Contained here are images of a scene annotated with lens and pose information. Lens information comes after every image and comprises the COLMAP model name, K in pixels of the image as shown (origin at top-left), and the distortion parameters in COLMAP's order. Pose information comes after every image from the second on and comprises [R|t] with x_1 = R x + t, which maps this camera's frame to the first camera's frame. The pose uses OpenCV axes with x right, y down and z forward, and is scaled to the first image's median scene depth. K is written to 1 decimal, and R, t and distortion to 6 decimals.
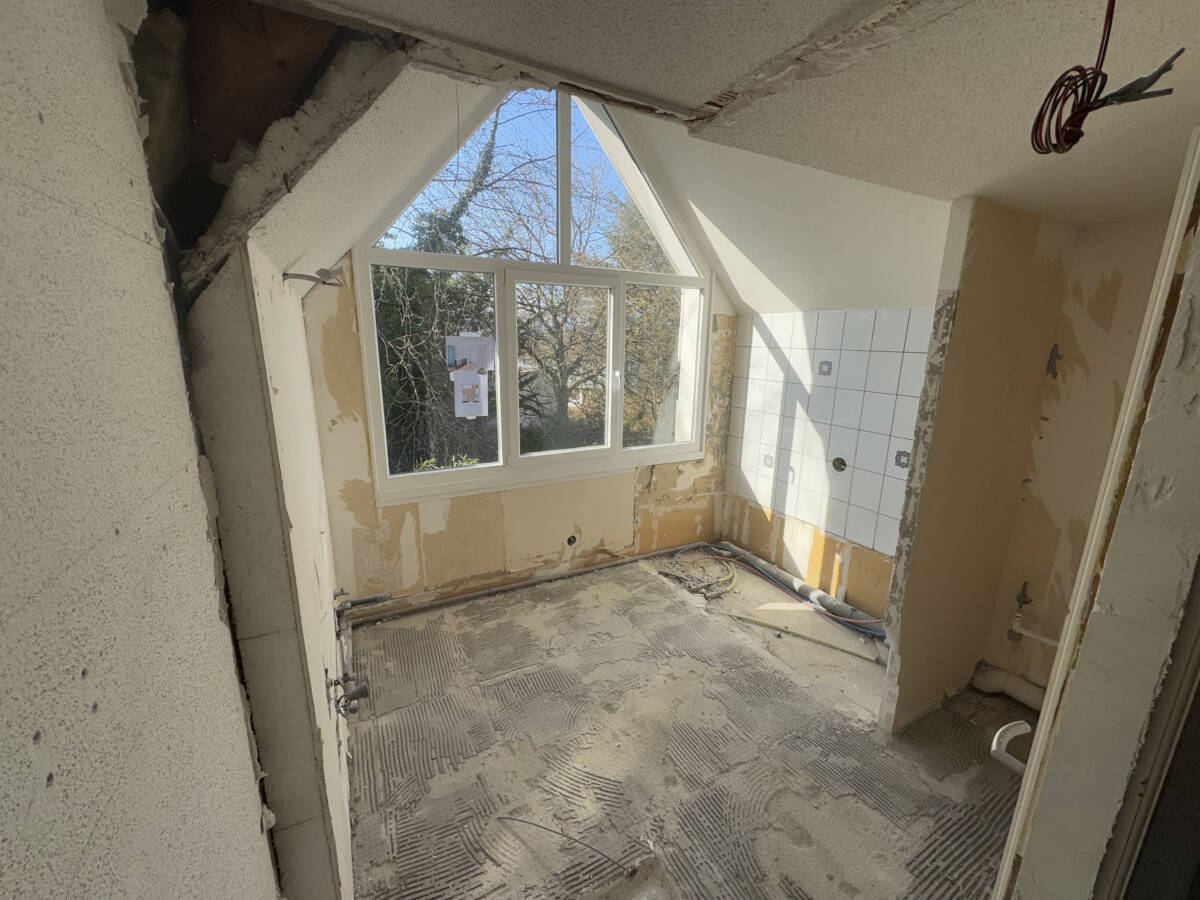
lens RADIAL K [[476.7, 0, 599.5], [0, 476.7, 447.0], [0, 0, 1]] dist [0.000049, 0.000007]
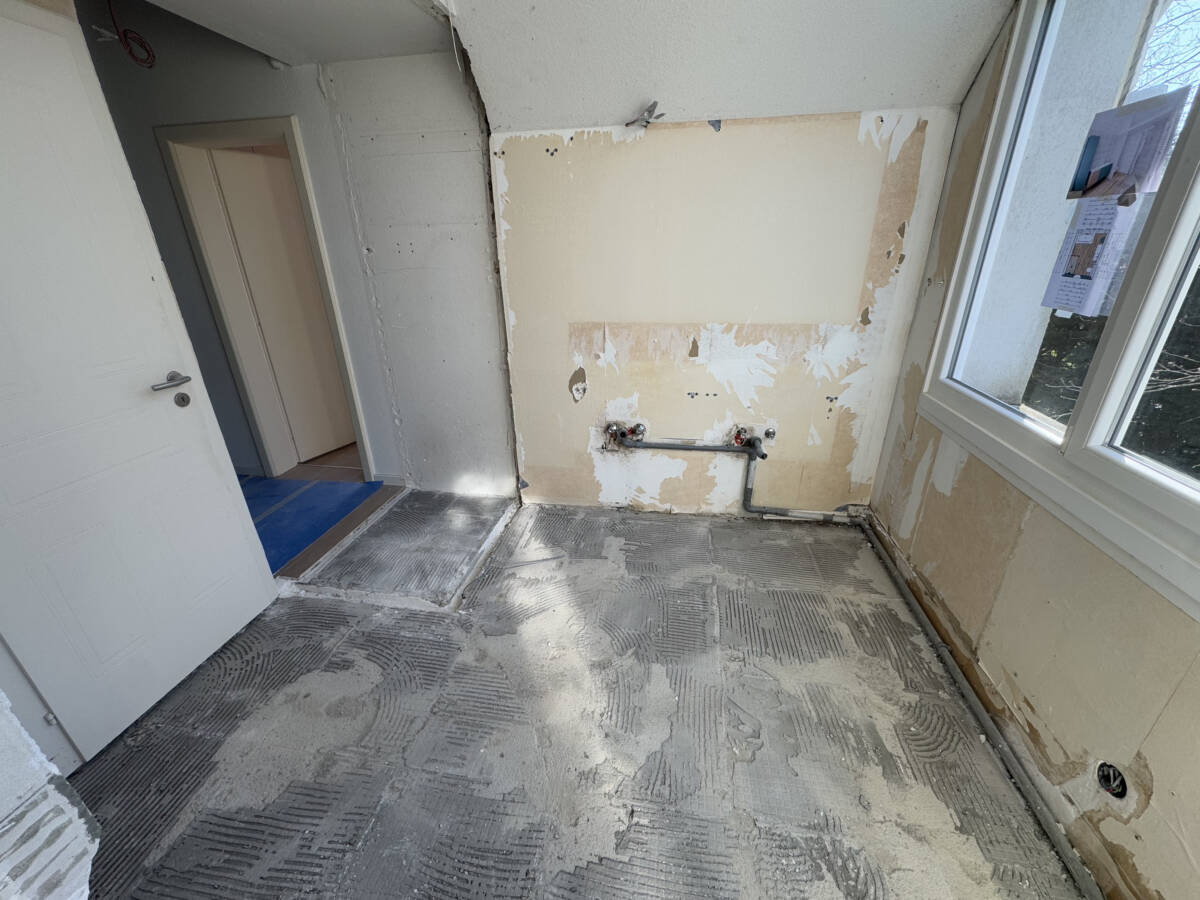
lens RADIAL K [[476.7, 0, 599.5], [0, 476.7, 447.0], [0, 0, 1]] dist [0.000049, 0.000007]
pose [[-0.613039, 0.305838, -0.728454, 0.341414], [-0.168892, 0.849987, 0.498996, -0.098685], [0.771789, 0.428934, -0.469422, 0.872215]]
